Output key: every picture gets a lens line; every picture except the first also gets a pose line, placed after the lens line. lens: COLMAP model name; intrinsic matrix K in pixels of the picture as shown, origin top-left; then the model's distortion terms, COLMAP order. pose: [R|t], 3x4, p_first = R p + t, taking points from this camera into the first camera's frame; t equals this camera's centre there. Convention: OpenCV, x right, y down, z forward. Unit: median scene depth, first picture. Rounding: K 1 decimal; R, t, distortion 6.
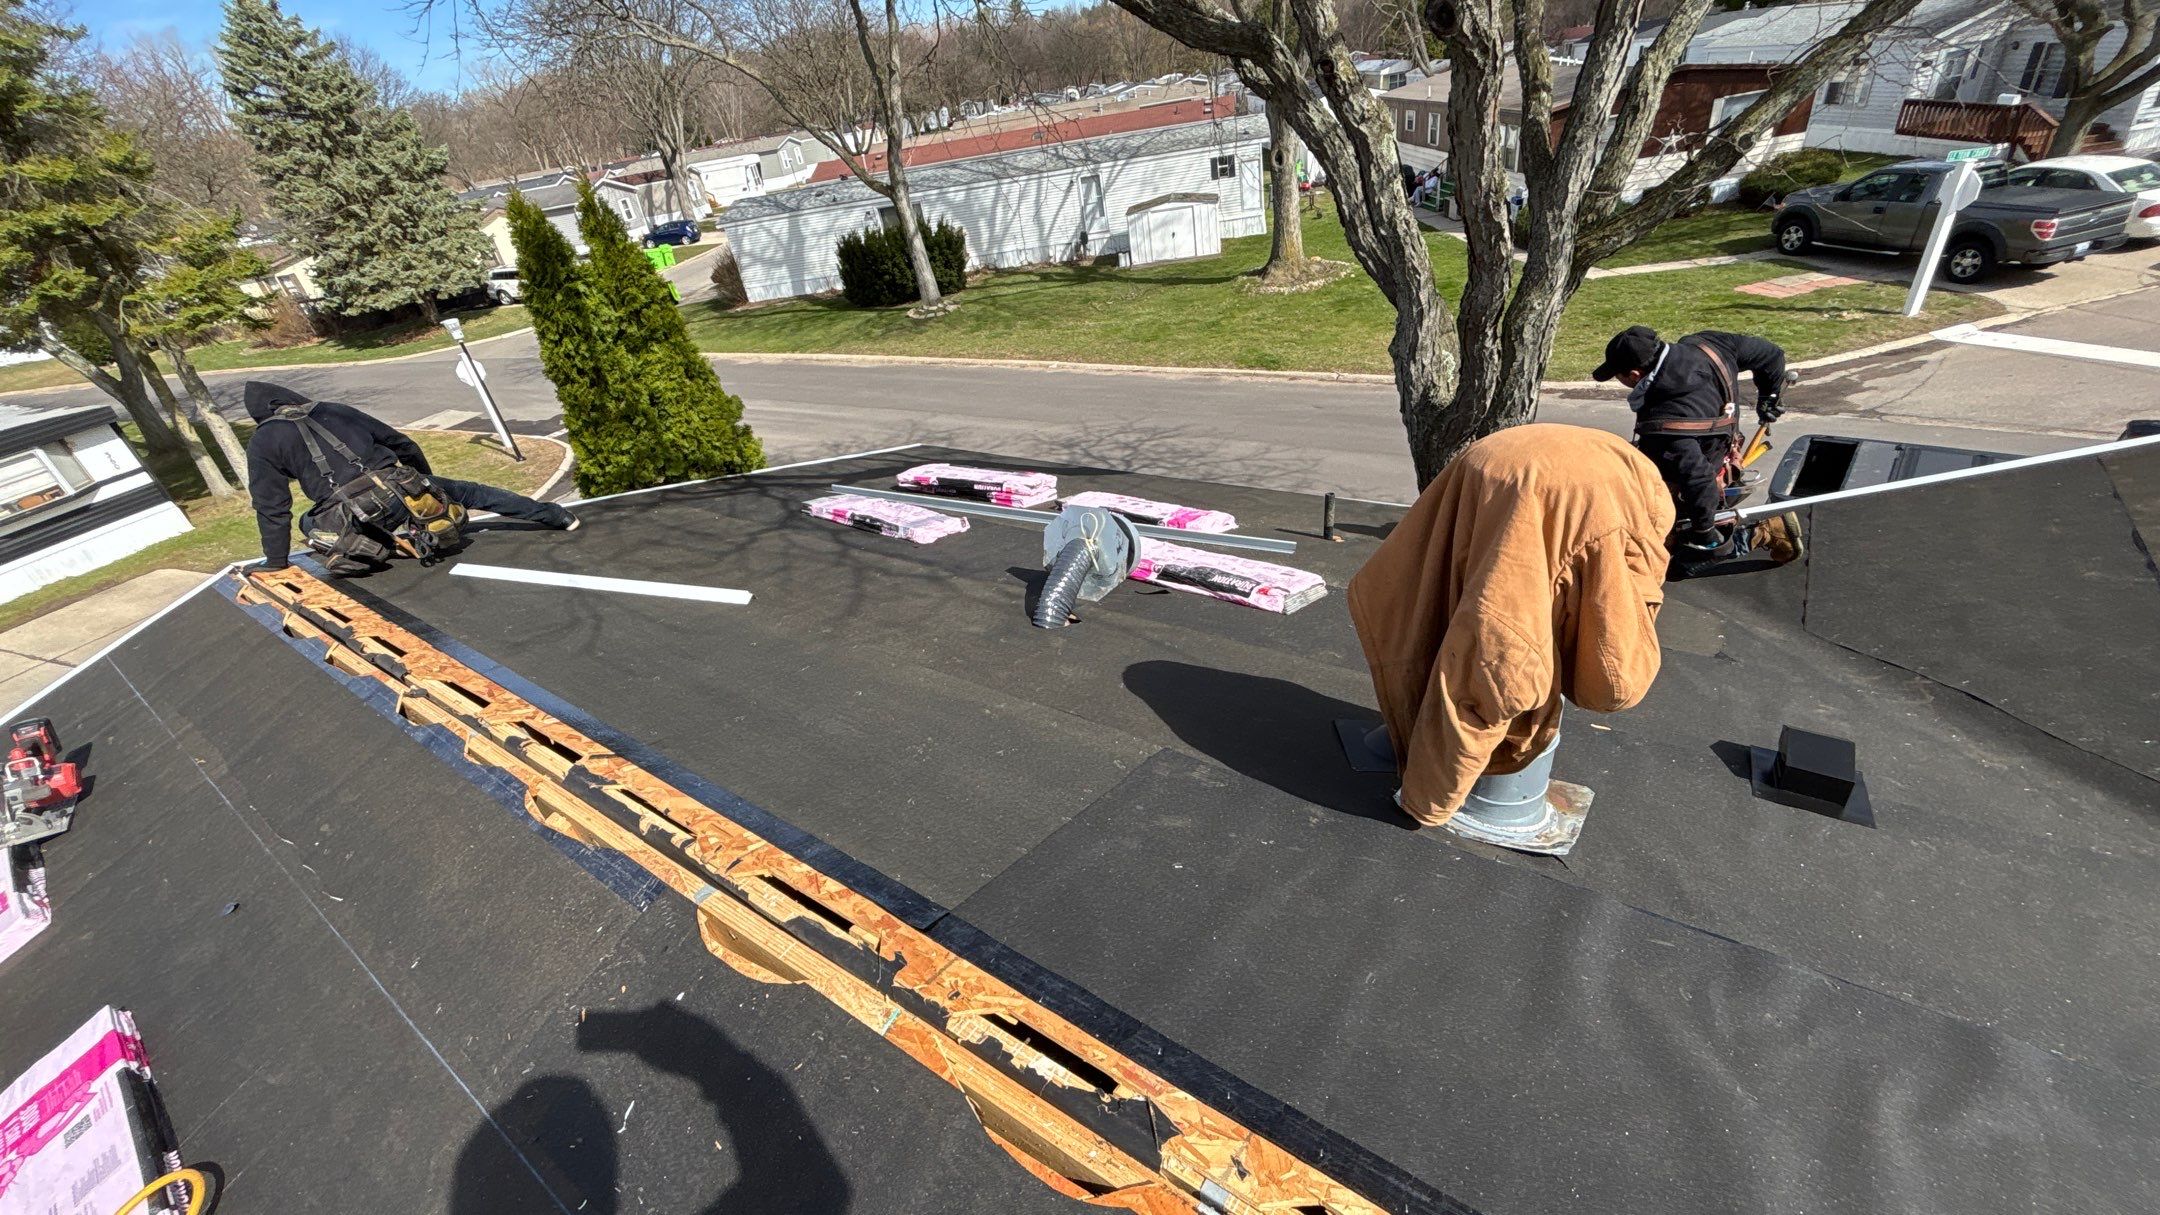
lens RADIAL K [[872.0, 0, 1077.5], [0, 872.0, 606.5], [0, 0, 1]] dist [-0.005697, 0.002933]
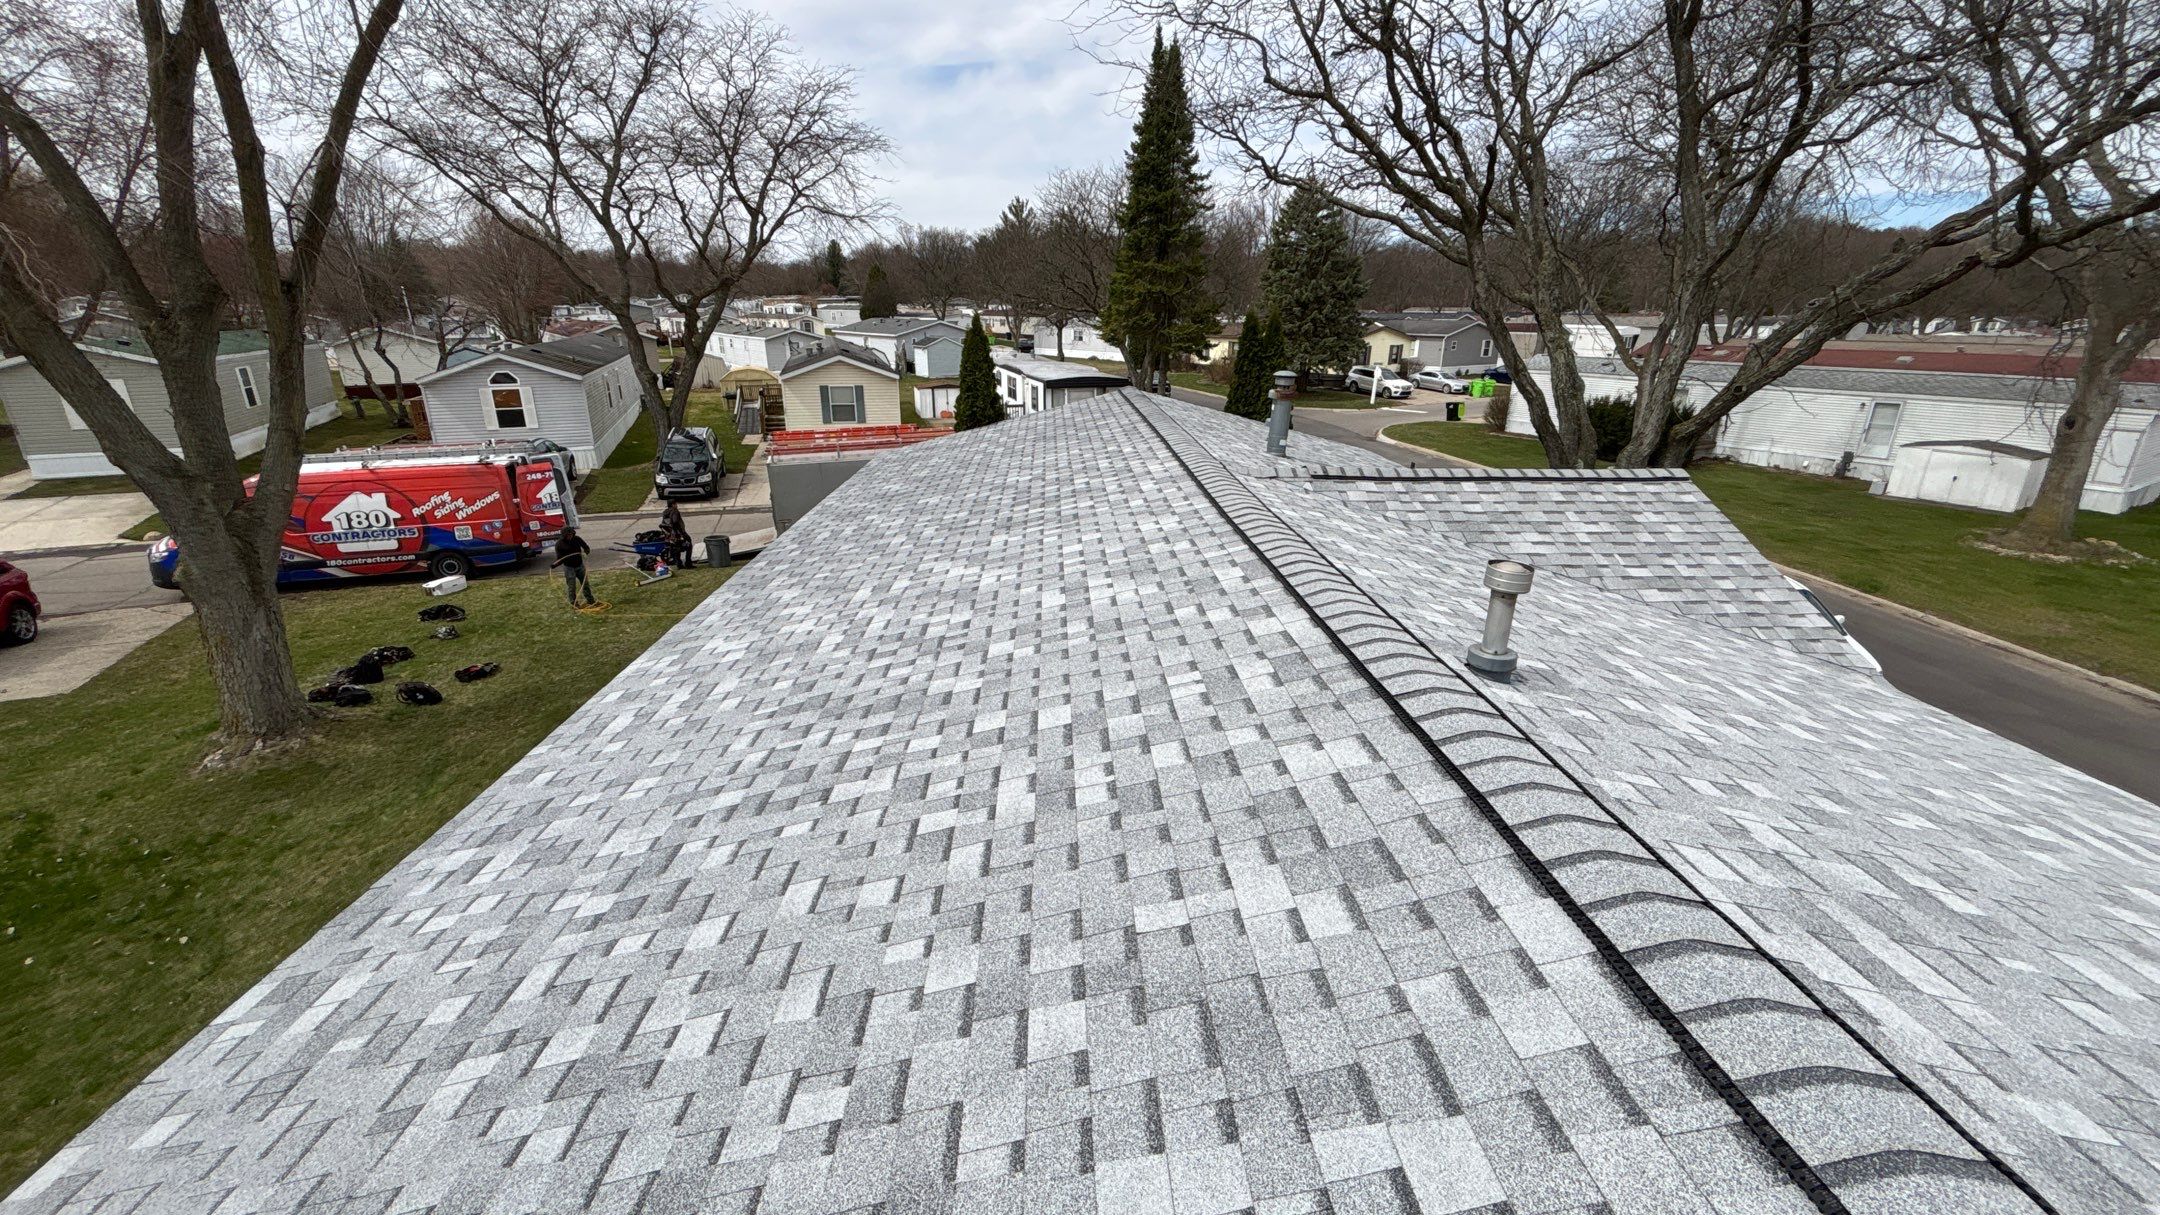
lens RADIAL K [[872.0, 0, 1094.0], [0, 872.0, 603.1], [0, 0, 1]] dist [-0.005697, 0.002933]
pose [[0.609694, 0.392749, -0.688492, 0.238121], [-0.490811, 0.869117, 0.061149, 0.076394], [0.622396, 0.300638, 0.722662, -0.190029]]
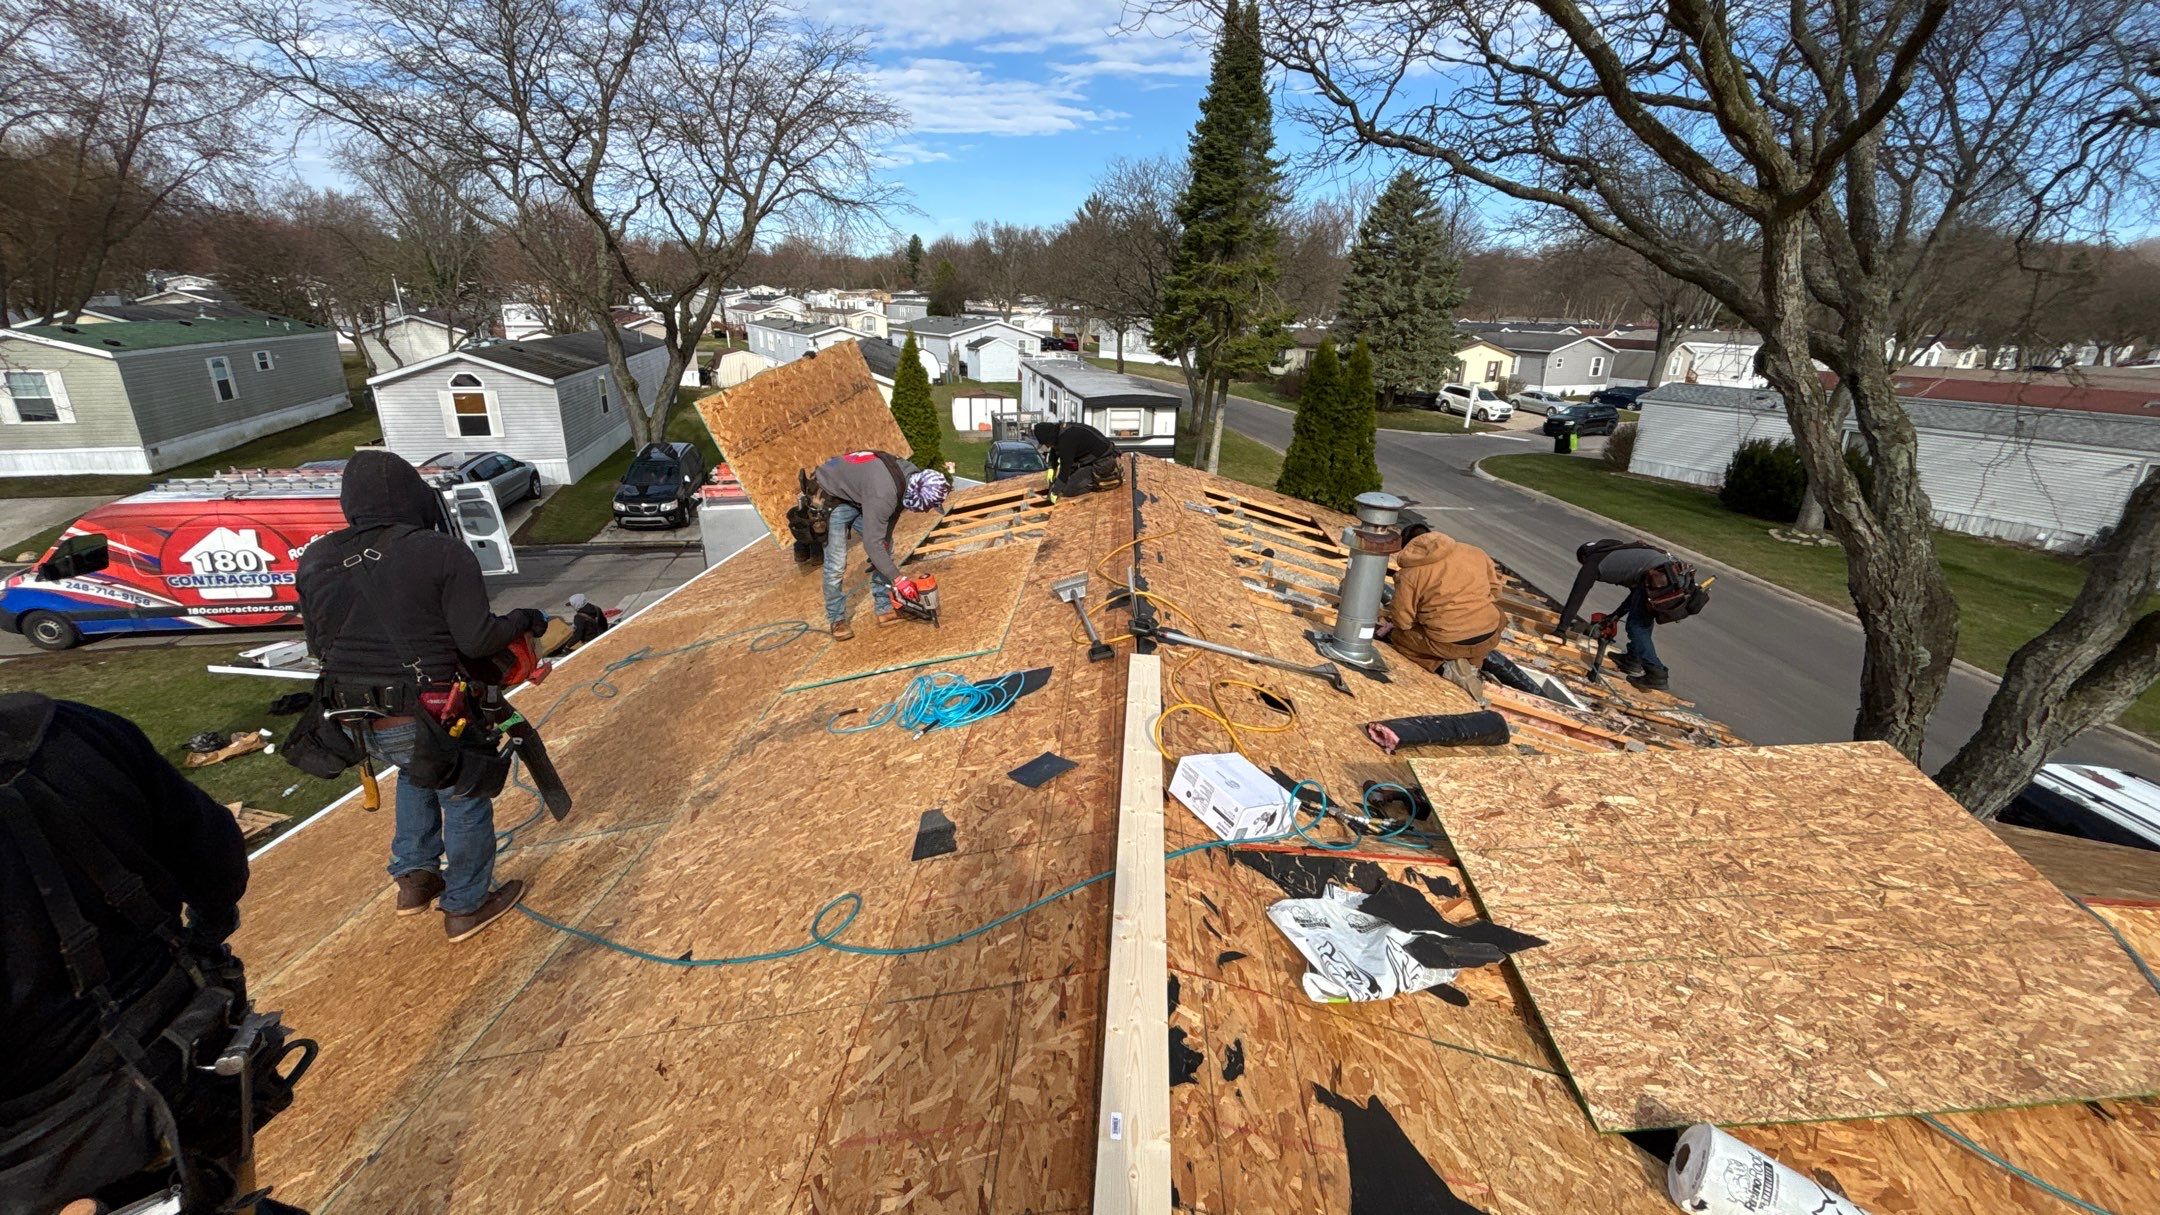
lens RADIAL K [[872.0, 0, 1083.3], [0, 872.0, 604.7], [0, 0, 1]] dist [-0.005697, 0.002933]
pose [[0.528079, 0.424752, -0.735336, 0.125844], [-0.528676, 0.842085, 0.106746, 0.017170], [0.664556, 0.332384, 0.669243, -0.077385]]
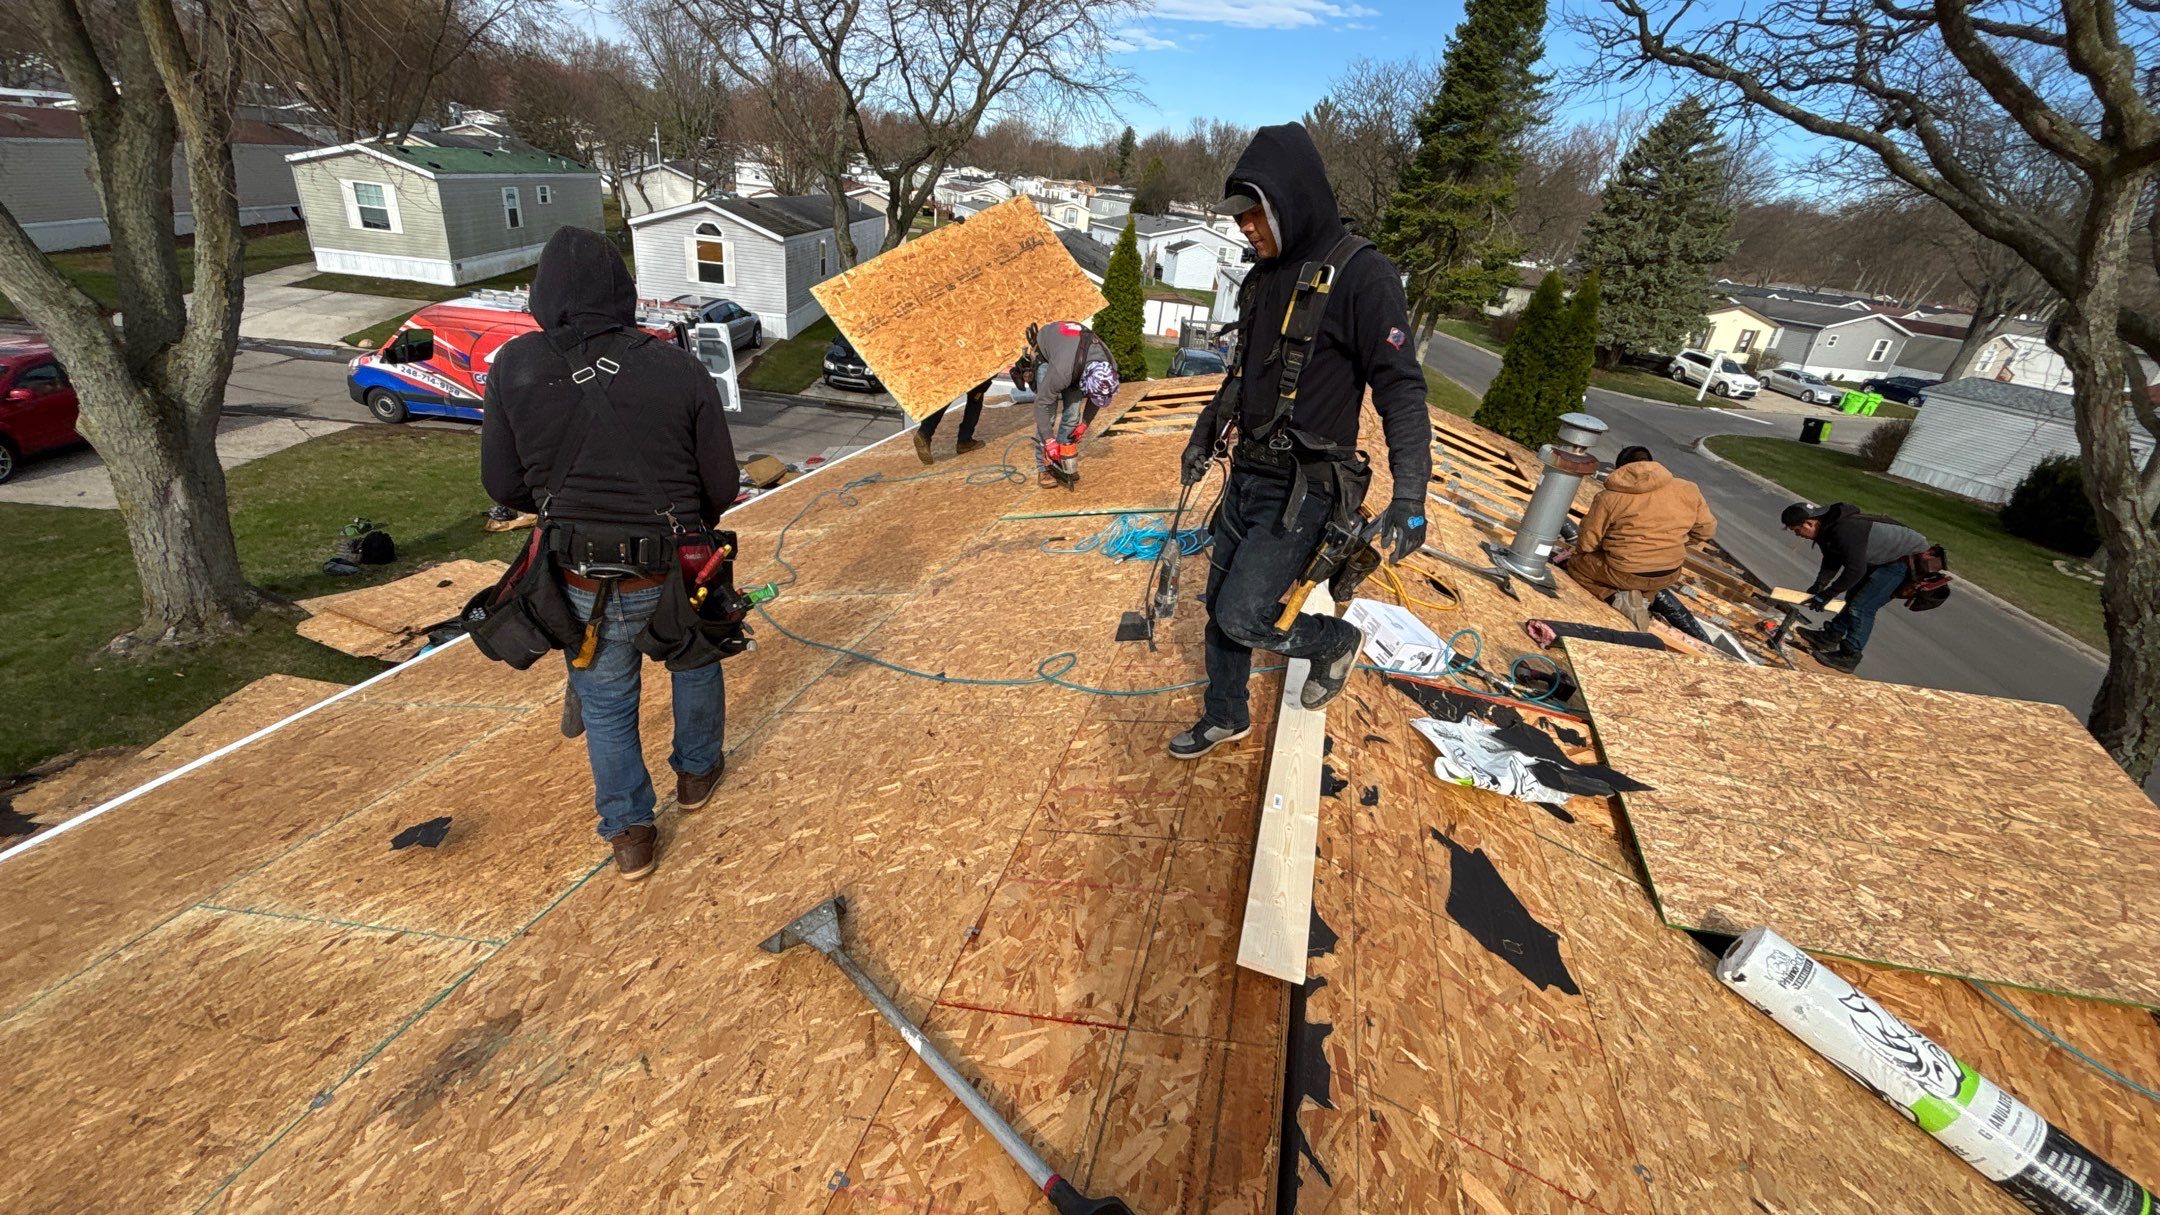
lens RADIAL K [[872.0, 0, 1081.6], [0, 872.0, 604.6], [0, 0, 1]] dist [-0.005697, 0.002933]
pose [[0.319839, 0.565776, -0.760000, 0.142471], [-0.625846, 0.728390, 0.278863, 0.027636], [0.711351, 0.386452, 0.587057, -0.090594]]
